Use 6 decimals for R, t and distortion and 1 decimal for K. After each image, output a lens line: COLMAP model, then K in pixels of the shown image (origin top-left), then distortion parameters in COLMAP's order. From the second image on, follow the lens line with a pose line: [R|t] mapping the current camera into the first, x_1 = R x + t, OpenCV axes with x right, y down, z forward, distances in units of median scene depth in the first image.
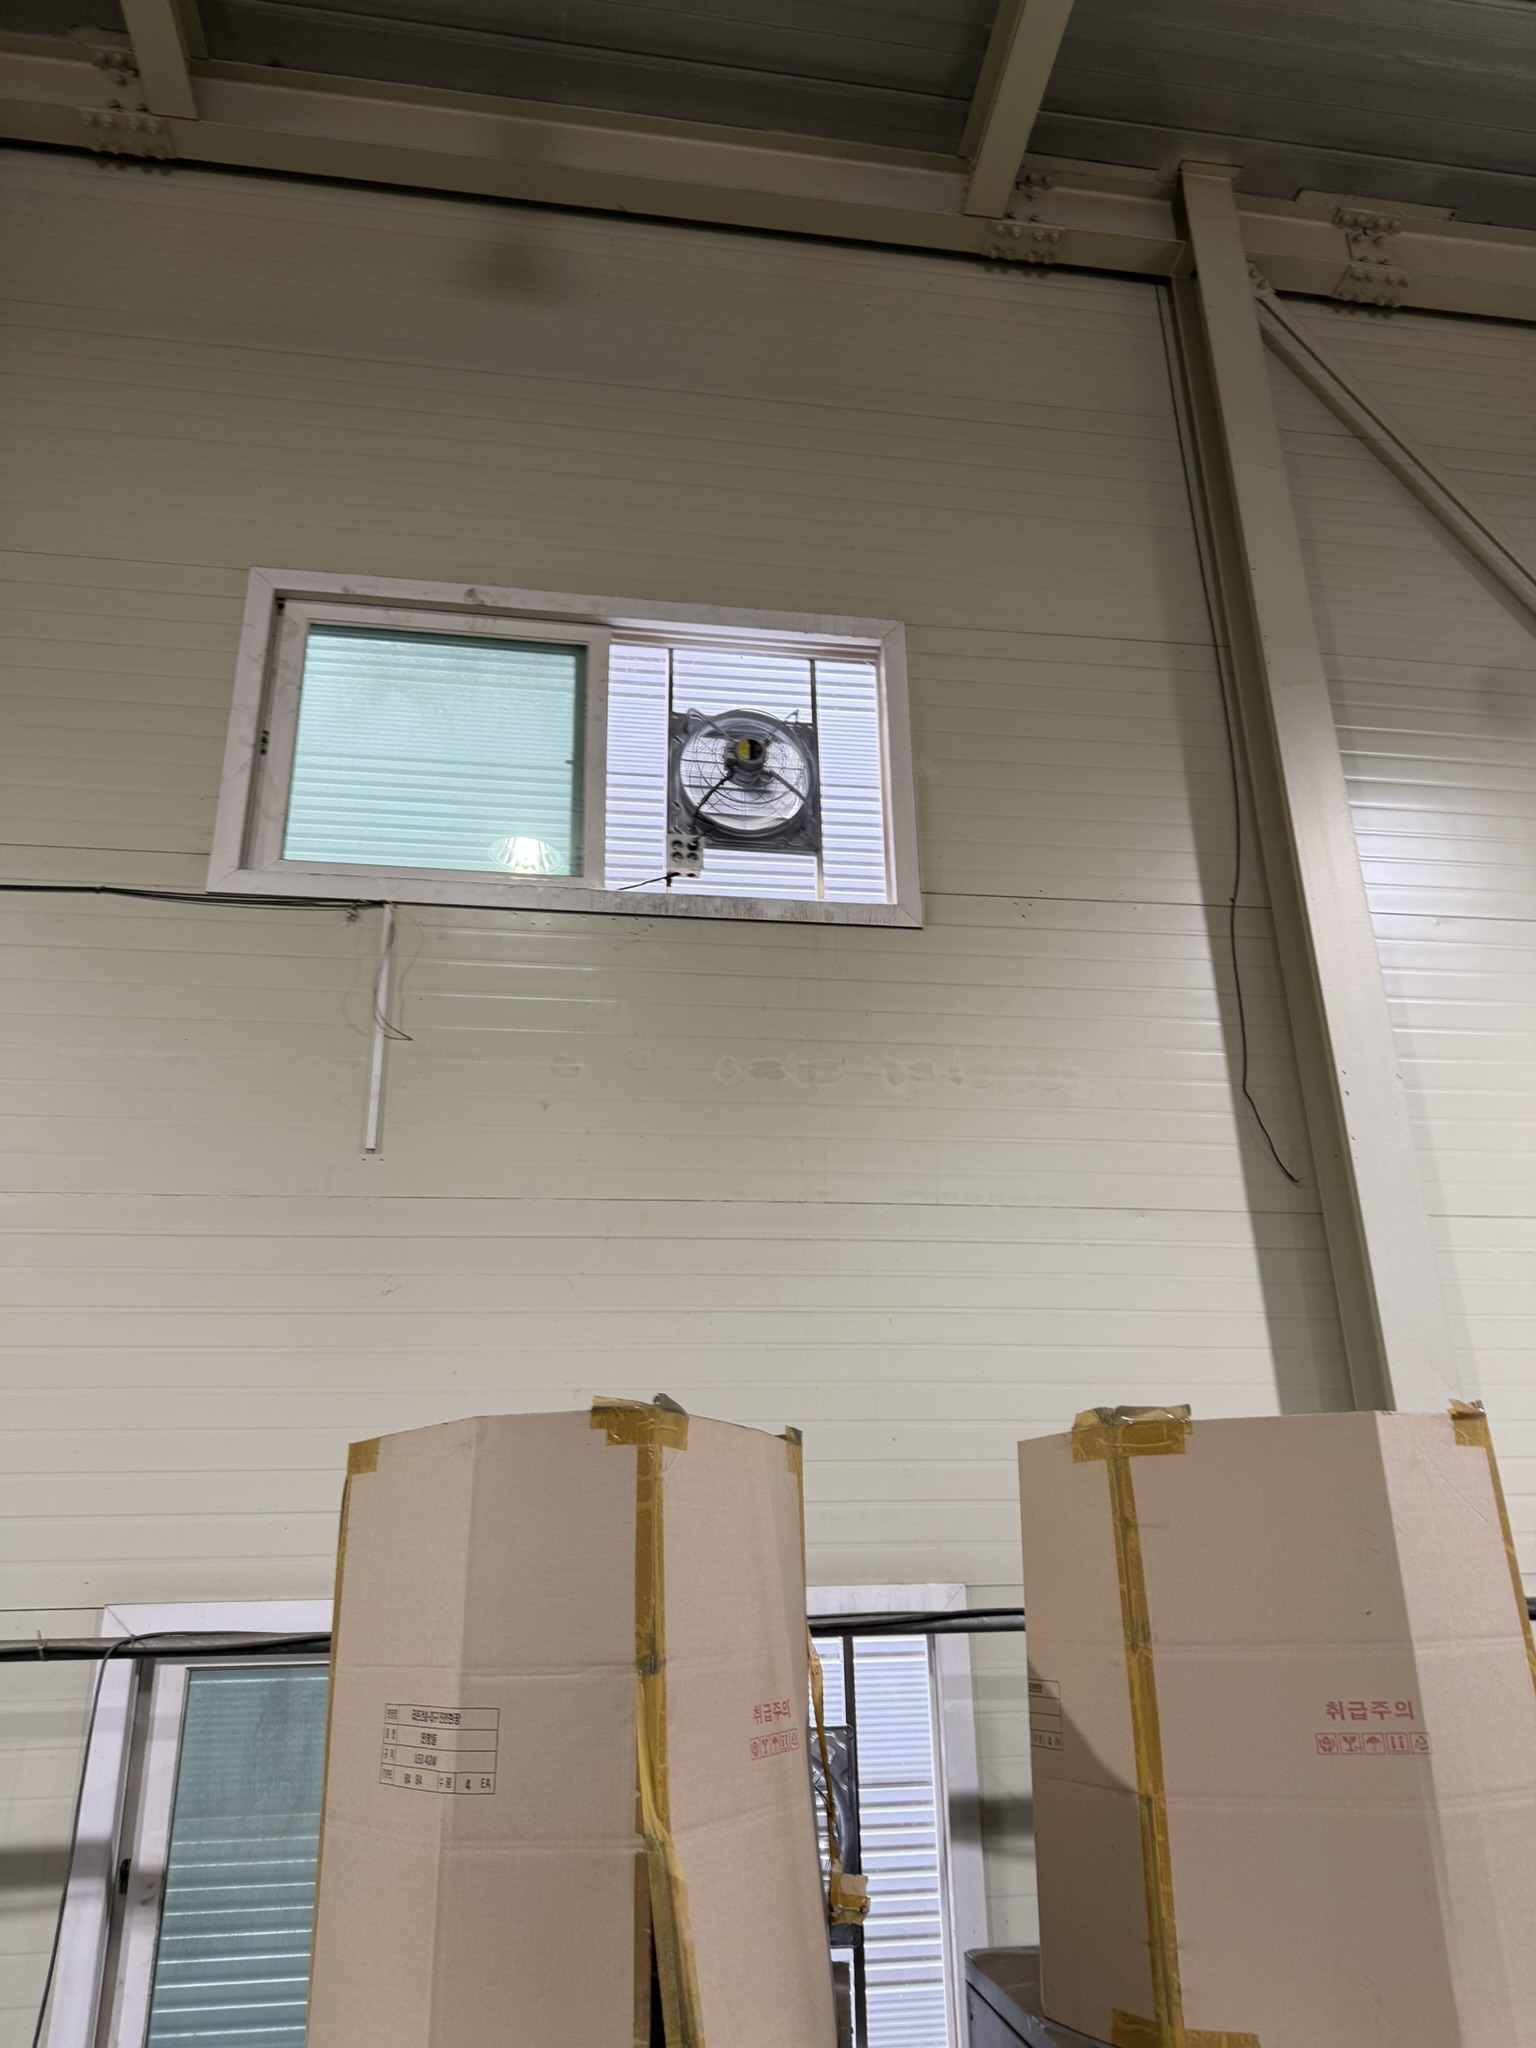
lens RADIAL K [[1490.3, 0, 768.0], [0, 1490.3, 1024.0], [0, 0, 1]] dist [-0.005746, -0.002996]
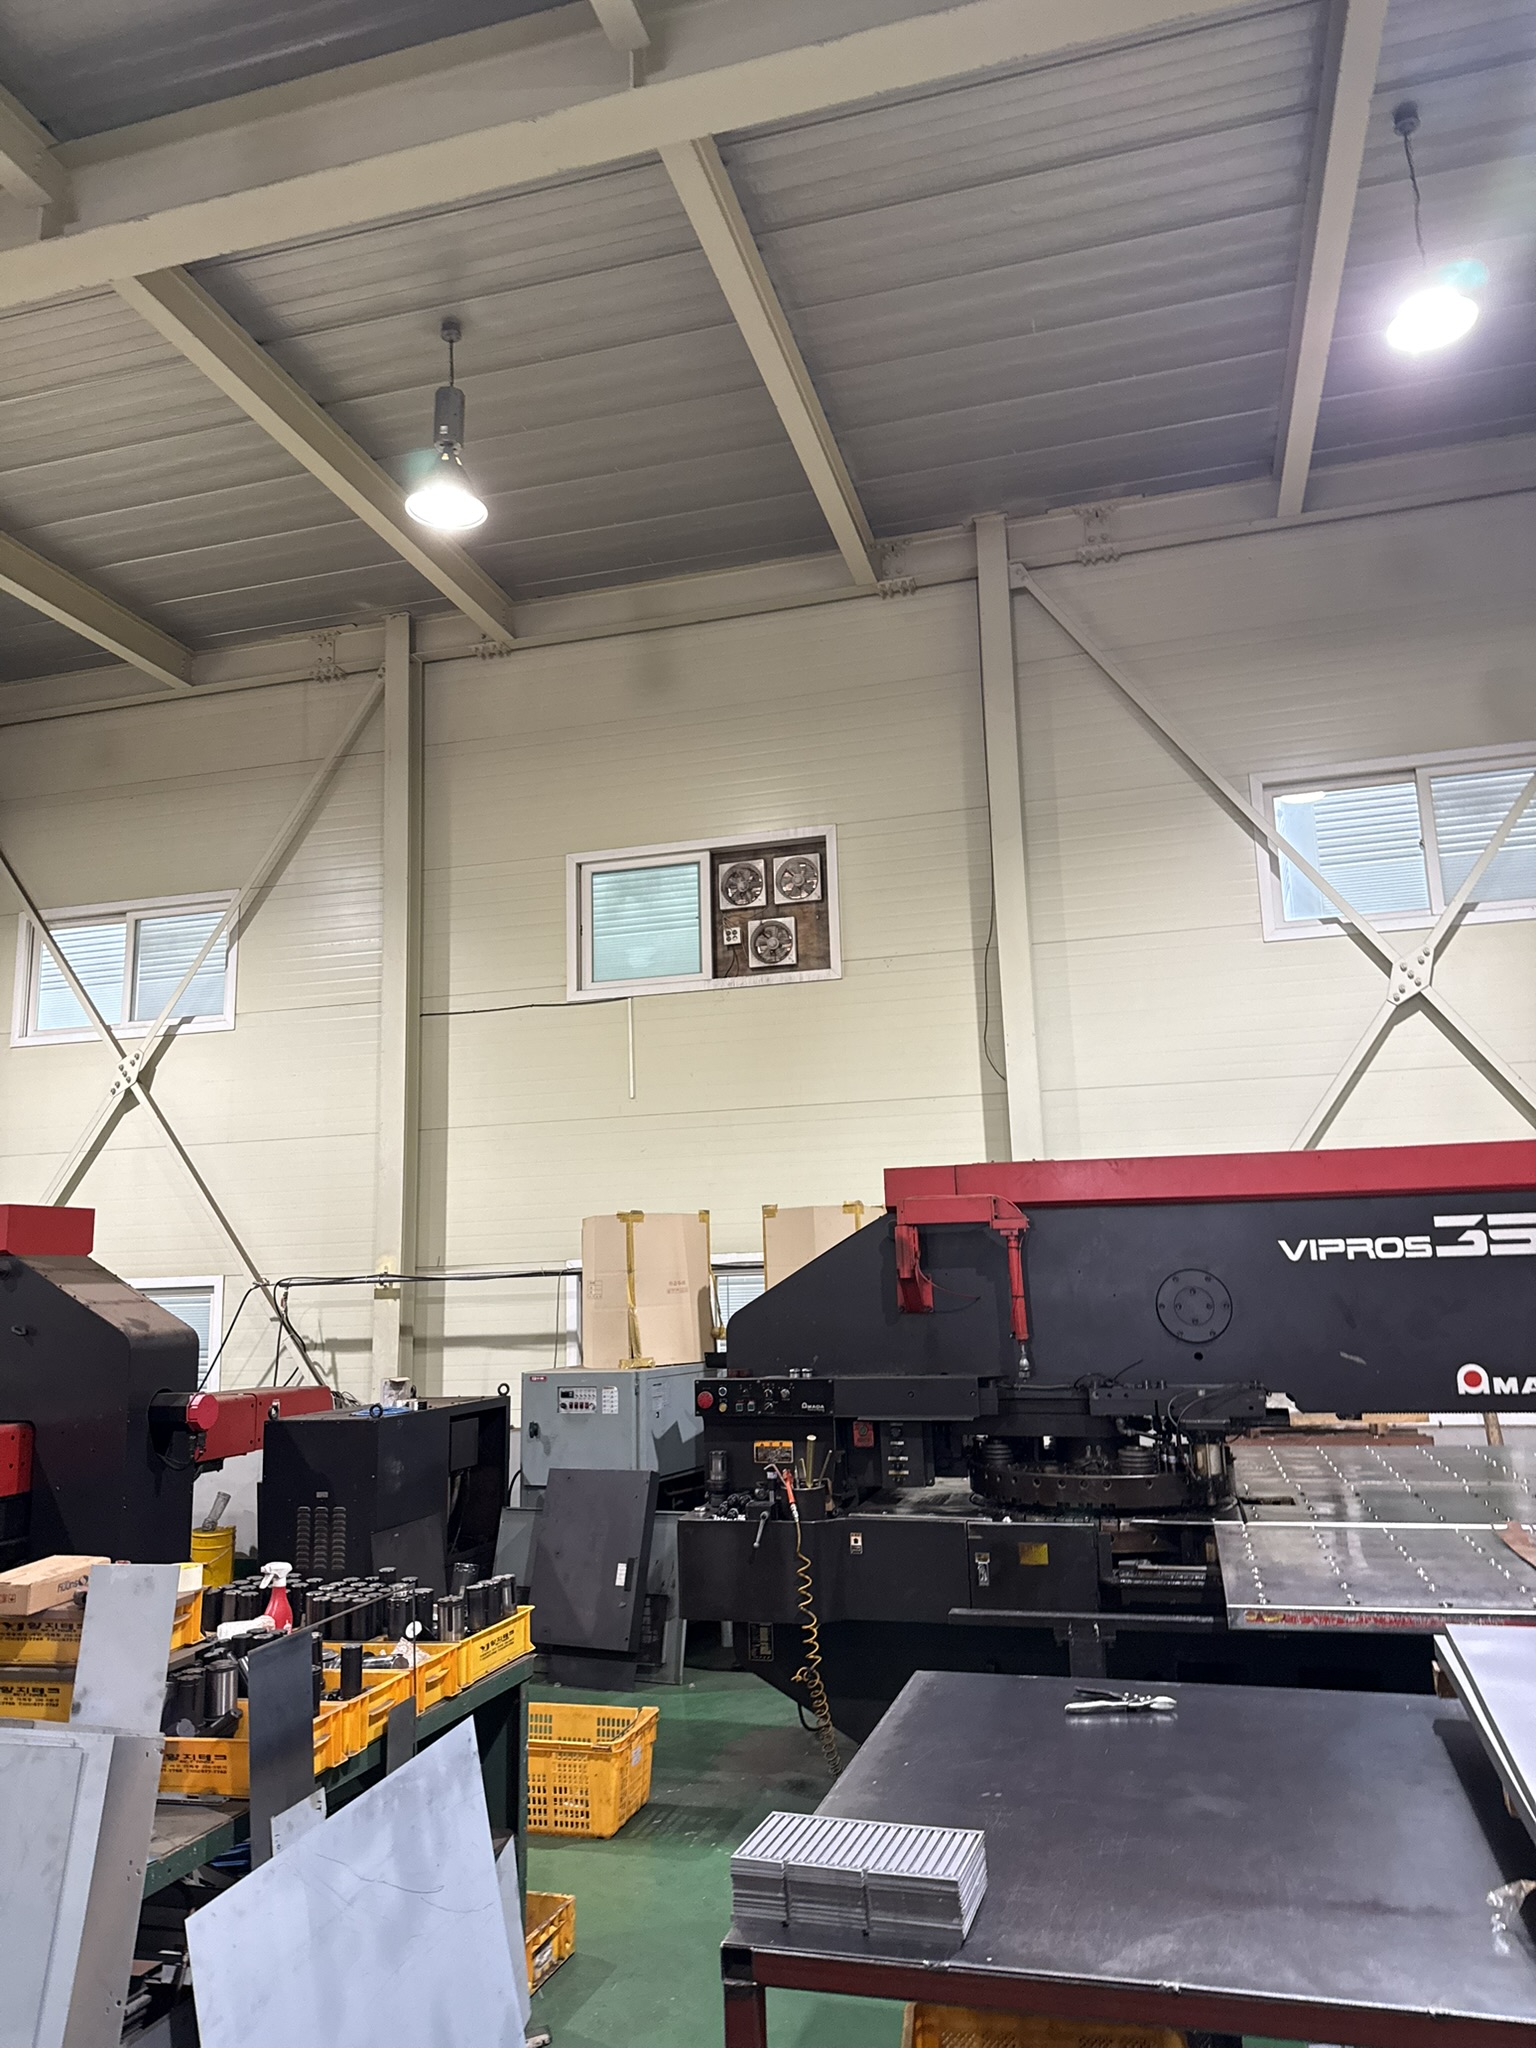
lens RADIAL K [[1439.4, 0, 768.0], [0, 1439.4, 1024.0], [0, 0, 1]] dist [0.001137, -0.001219]
pose [[0.917864, -0.087305, -0.387174, 0.857057], [0.166844, 0.970002, 0.176804, -0.411751], [0.360123, -0.226880, 0.904896, -1.084308]]
